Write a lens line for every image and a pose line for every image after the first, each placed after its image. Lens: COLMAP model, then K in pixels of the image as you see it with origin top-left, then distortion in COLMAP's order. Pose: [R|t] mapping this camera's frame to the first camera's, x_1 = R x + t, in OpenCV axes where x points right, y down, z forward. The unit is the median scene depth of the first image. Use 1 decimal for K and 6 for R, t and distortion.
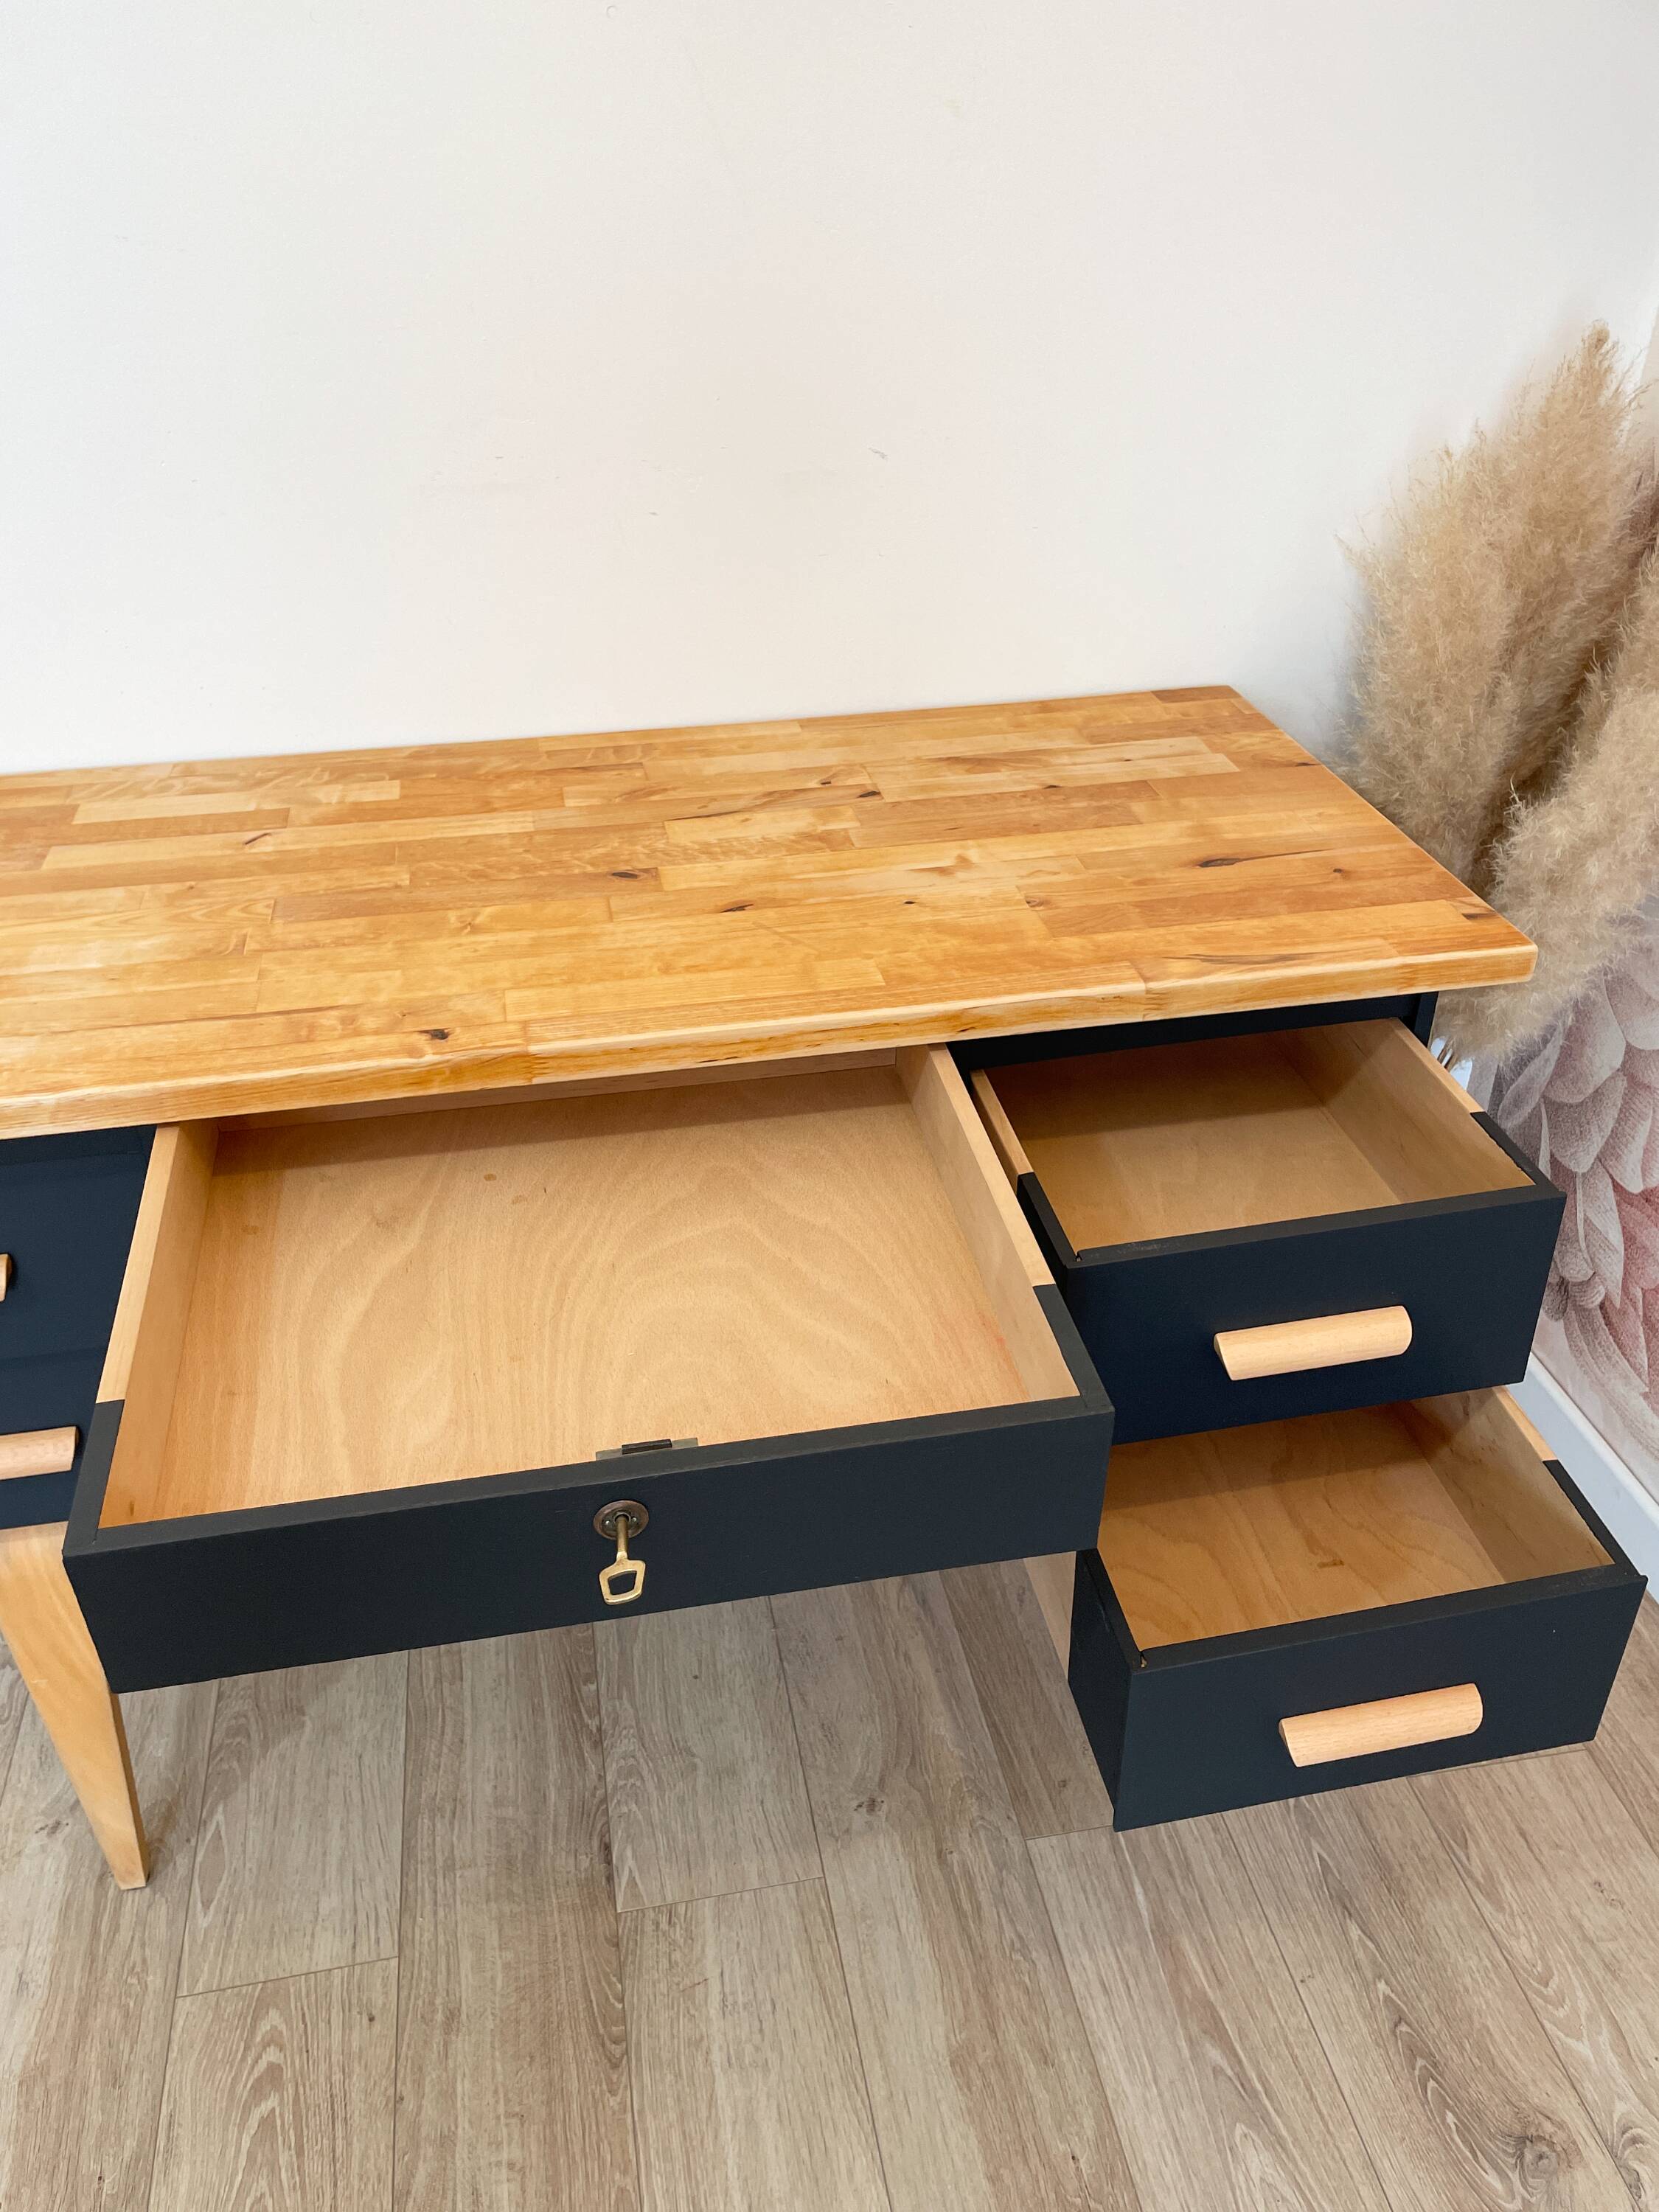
lens RADIAL K [[1687.4, 0, 829.0], [0, 1687.4, 1117.2], [0, 0, 1]] dist [0.080228, -0.113641]
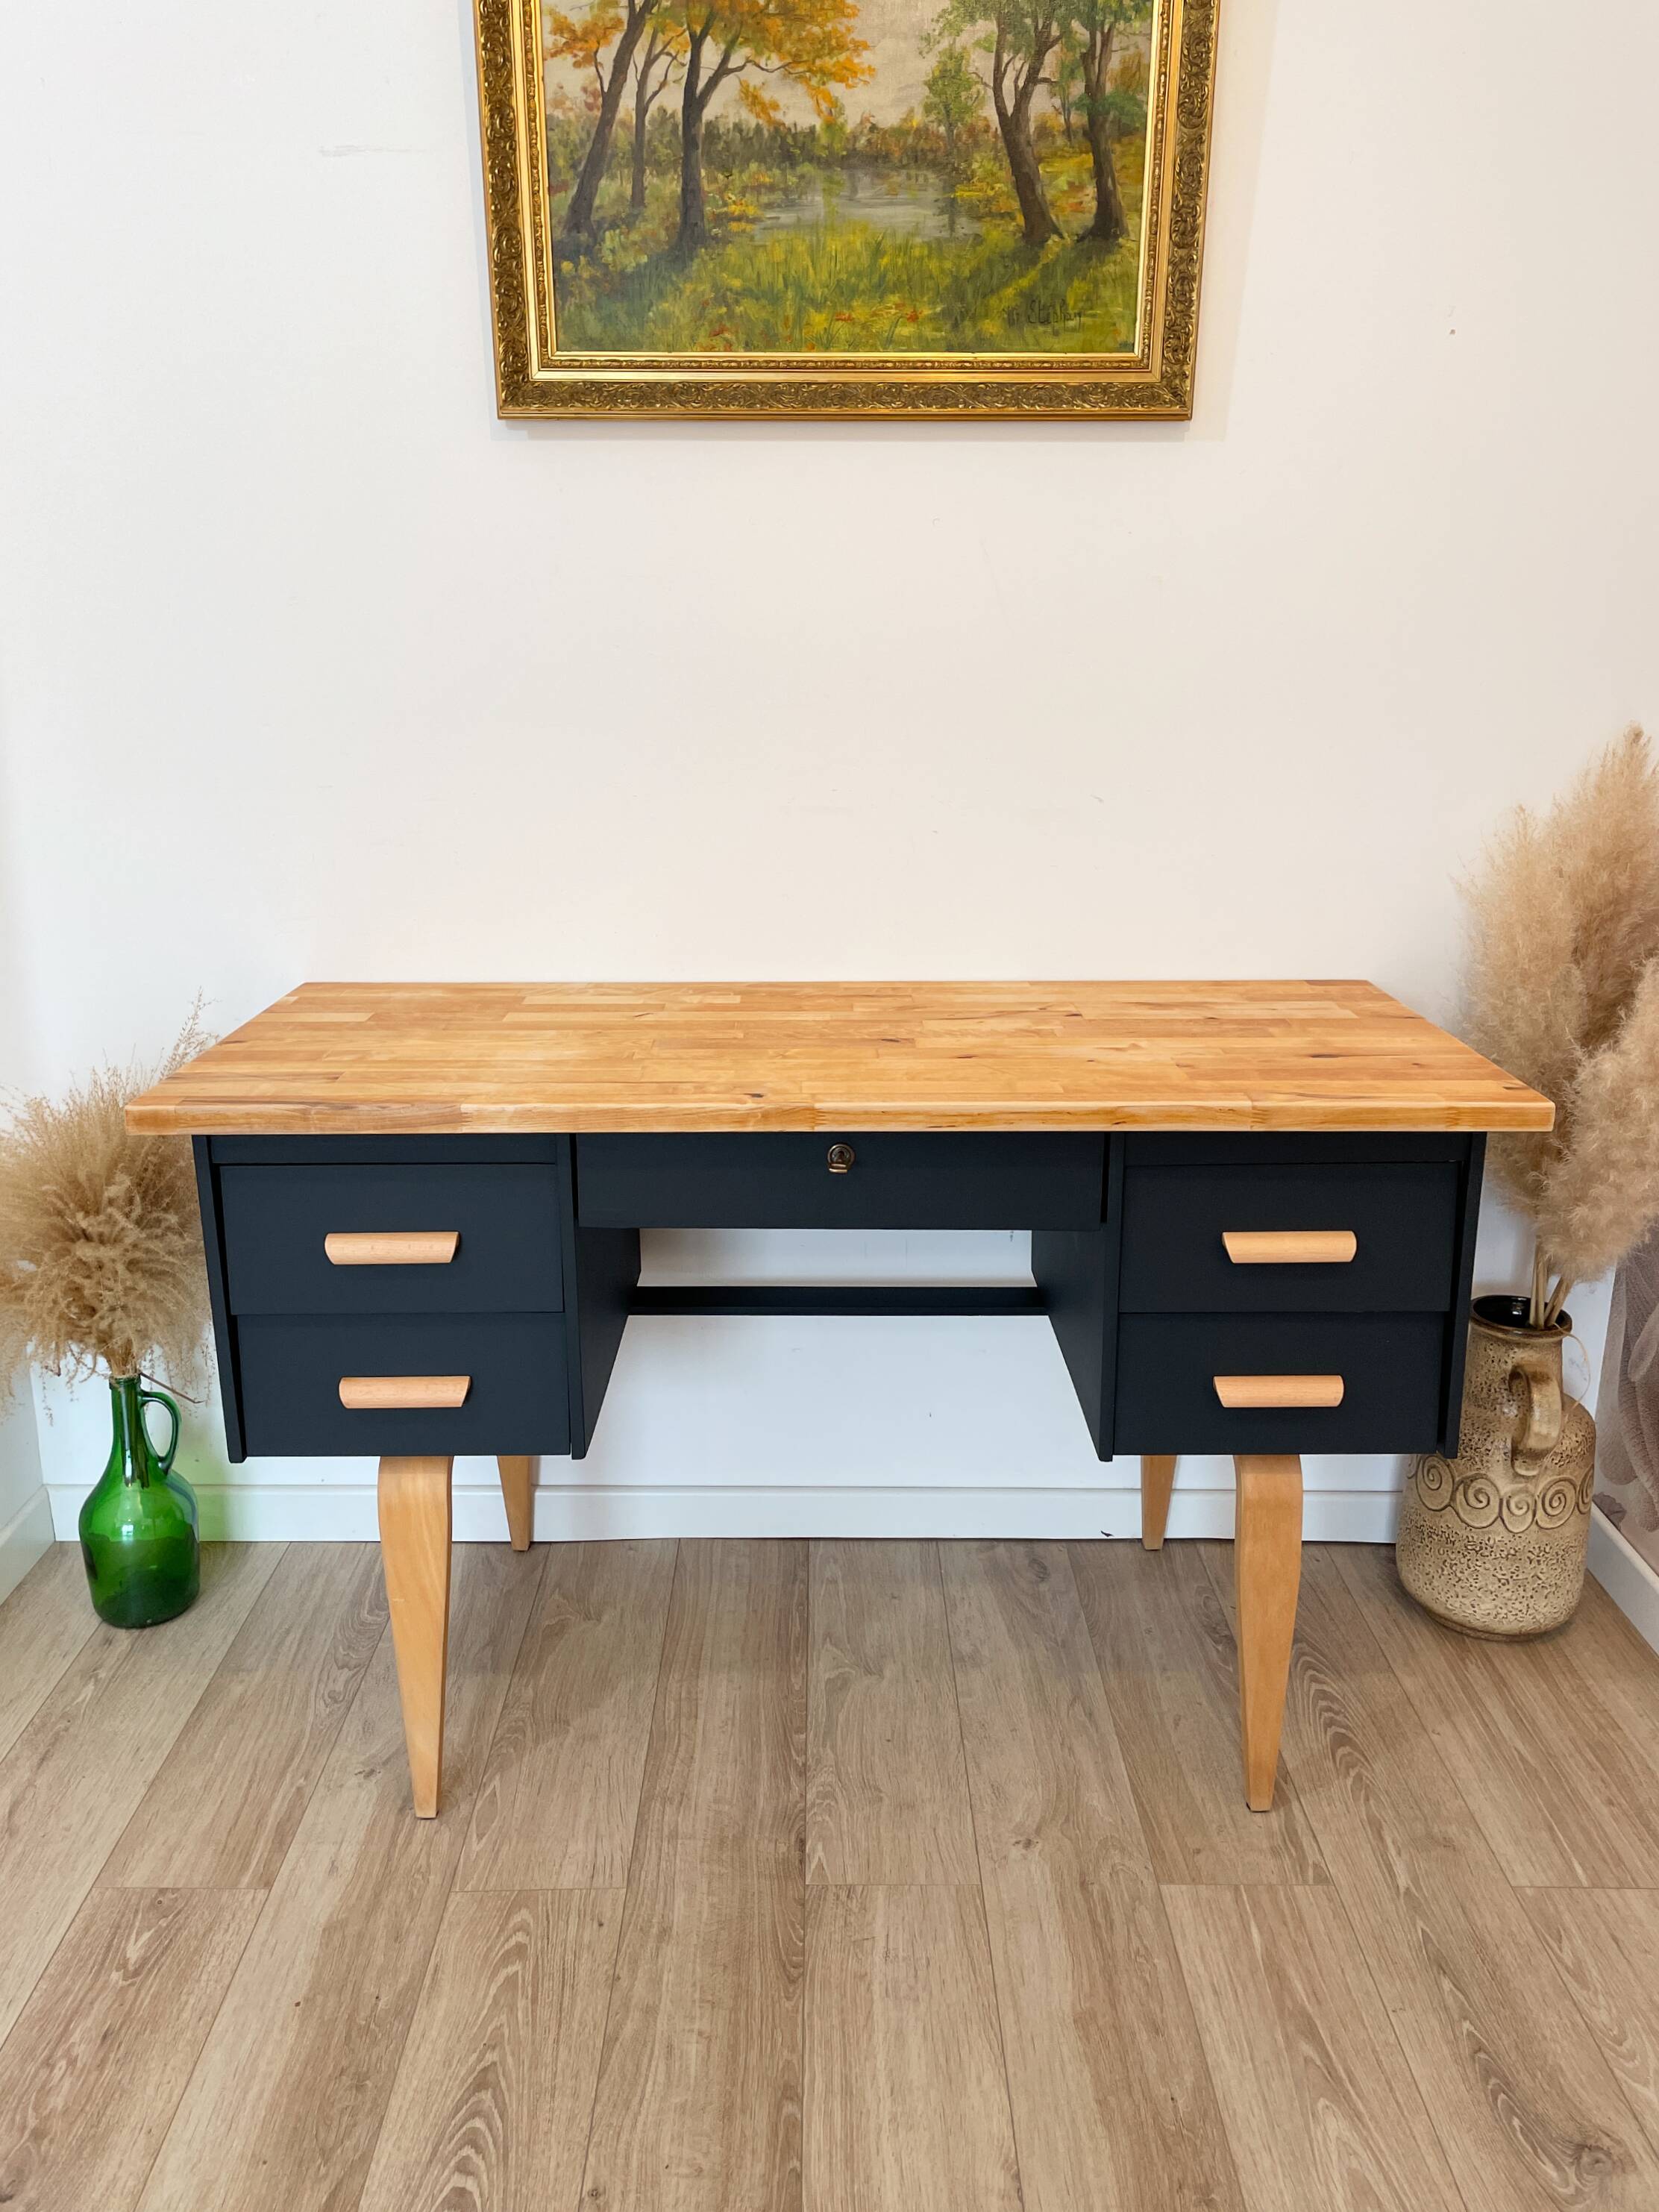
lens RADIAL K [[1687.3, 0, 835.4], [0, 1687.3, 1087.0], [0, 0, 1]] dist [0.080228, -0.113641]
pose [[0.984708, 0.057131, -0.164582, 0.062665], [-0.103925, 0.950837, -0.291733, 0.286529], [0.139824, 0.304376, 0.942234, -0.300446]]
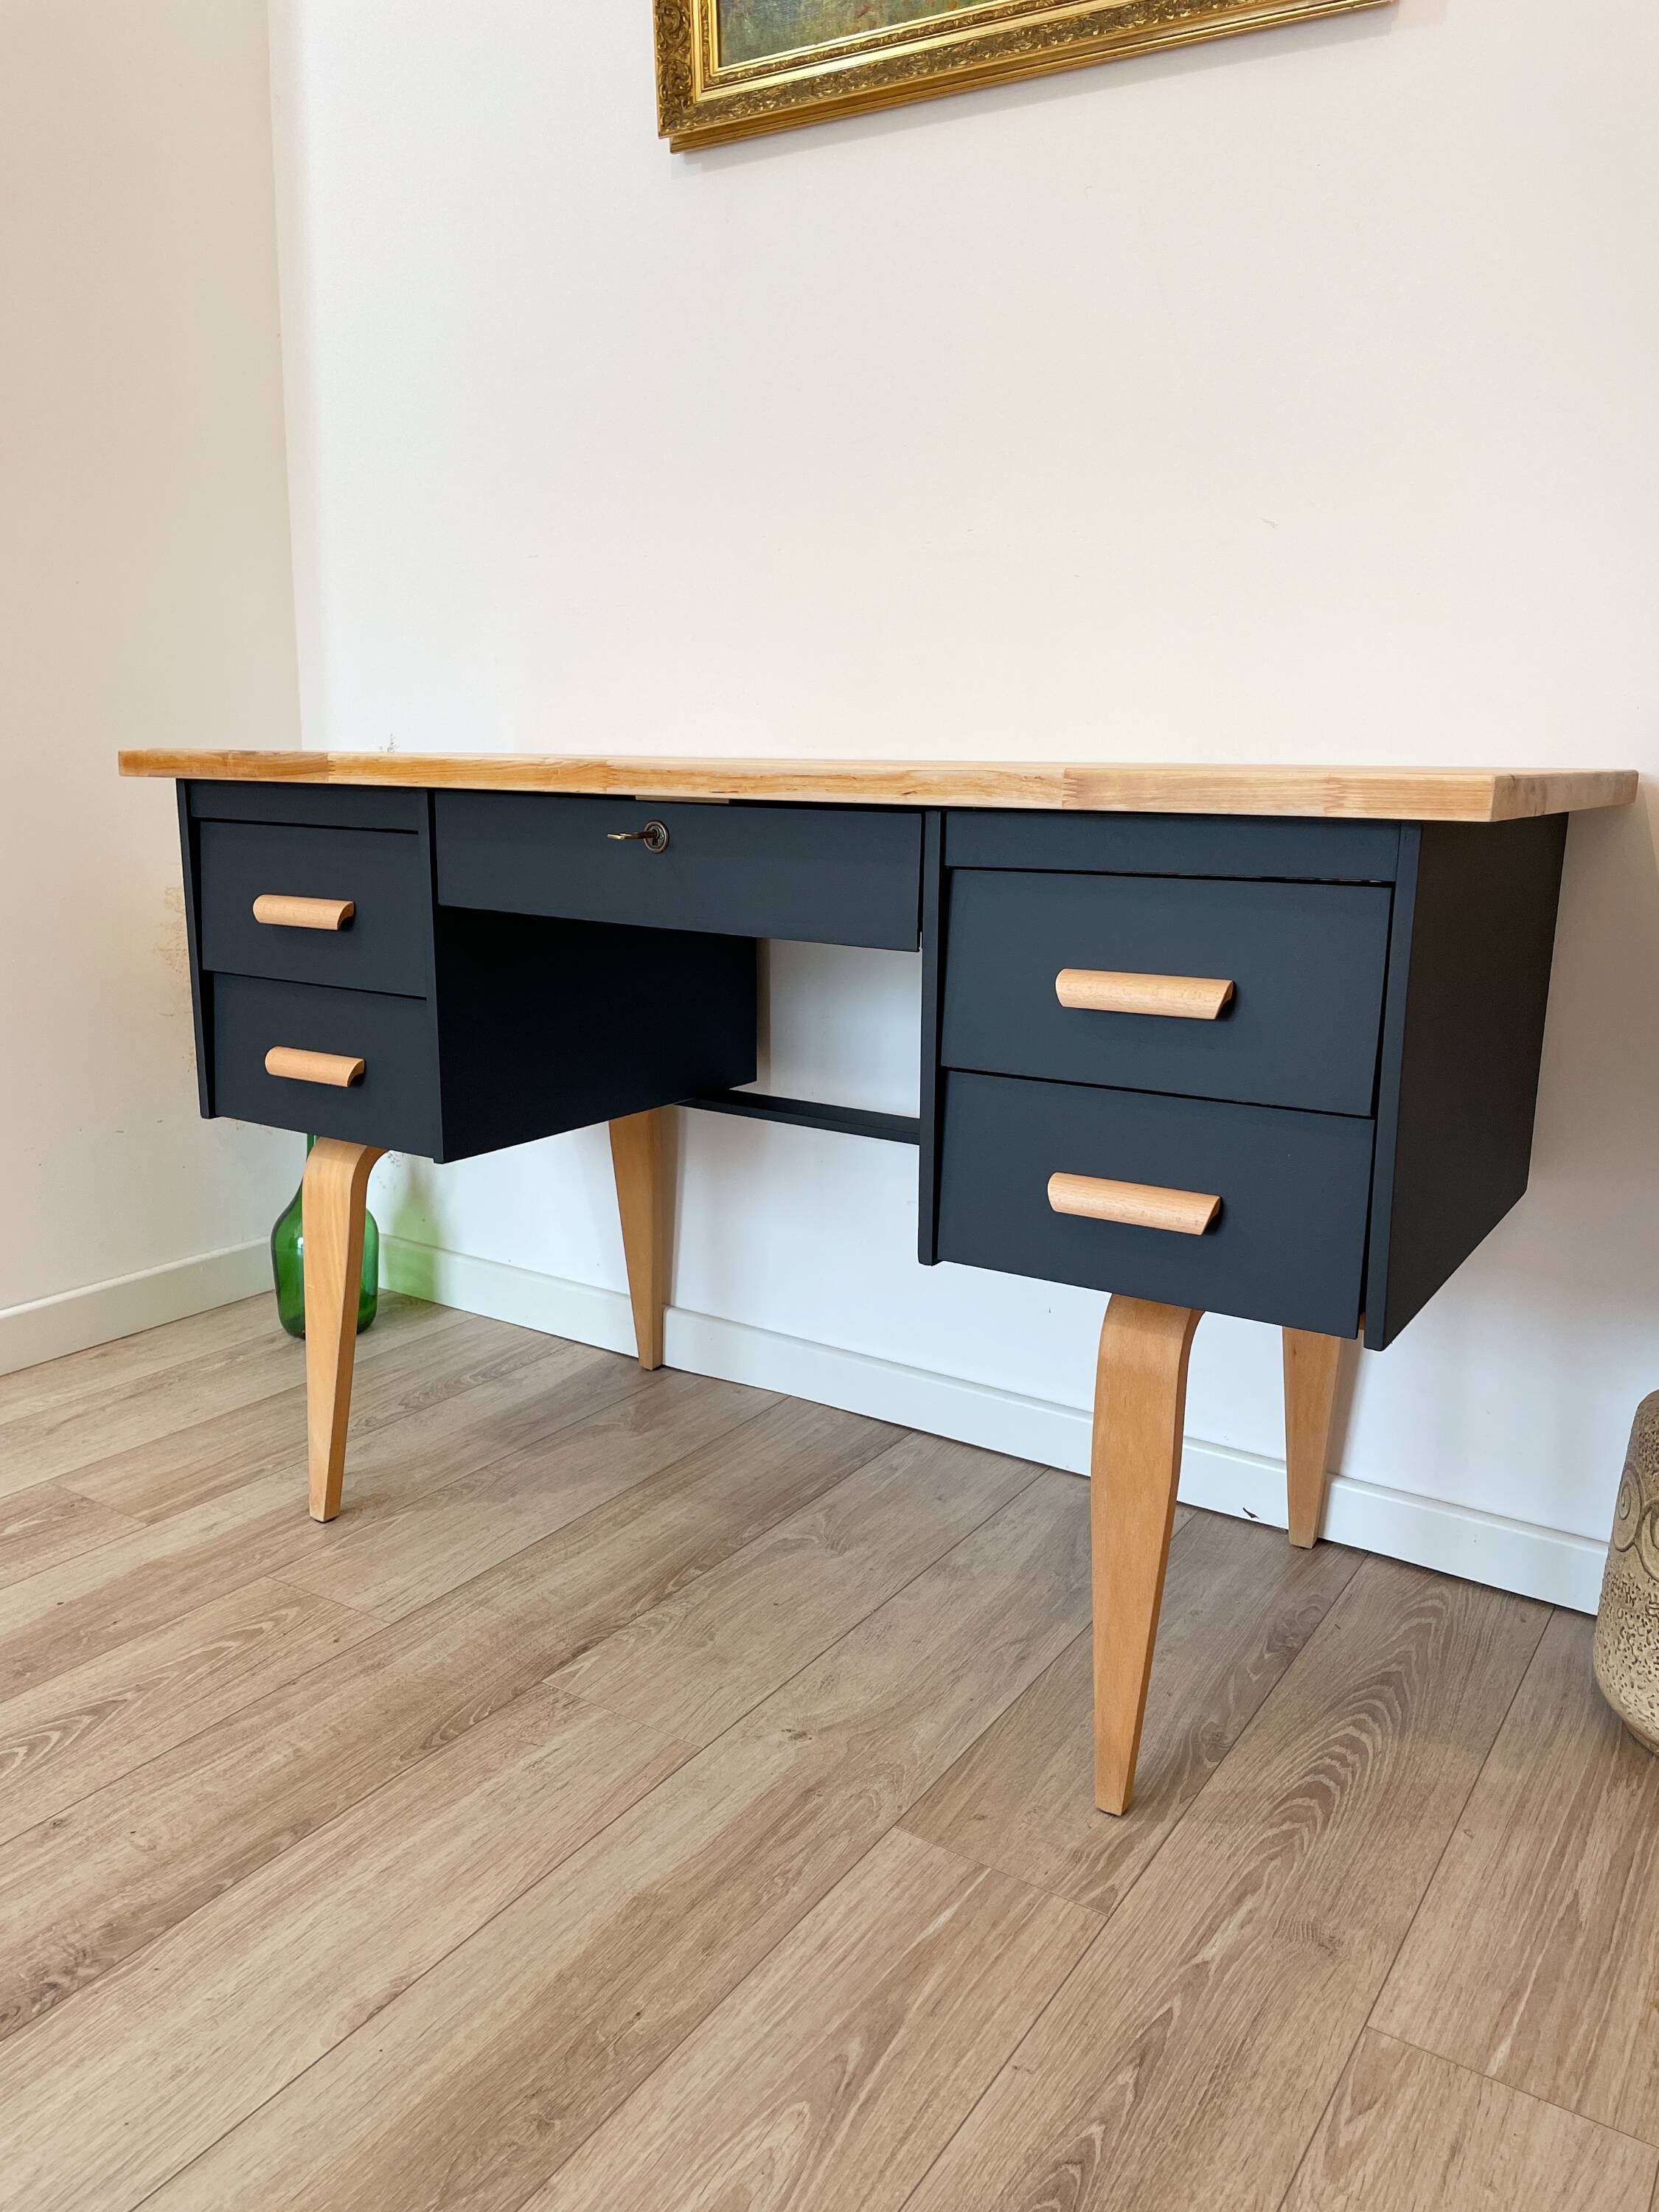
lens RADIAL K [[1687.4, 0, 830.6], [0, 1687.4, 1089.2], [0, 0, 1]] dist [0.080228, -0.113641]
pose [[0.727987, 0.158164, -0.667097, 0.649532], [-0.390451, 0.895458, -0.213783, 0.301486], [0.563545, 0.416100, 0.713637, 0.214218]]
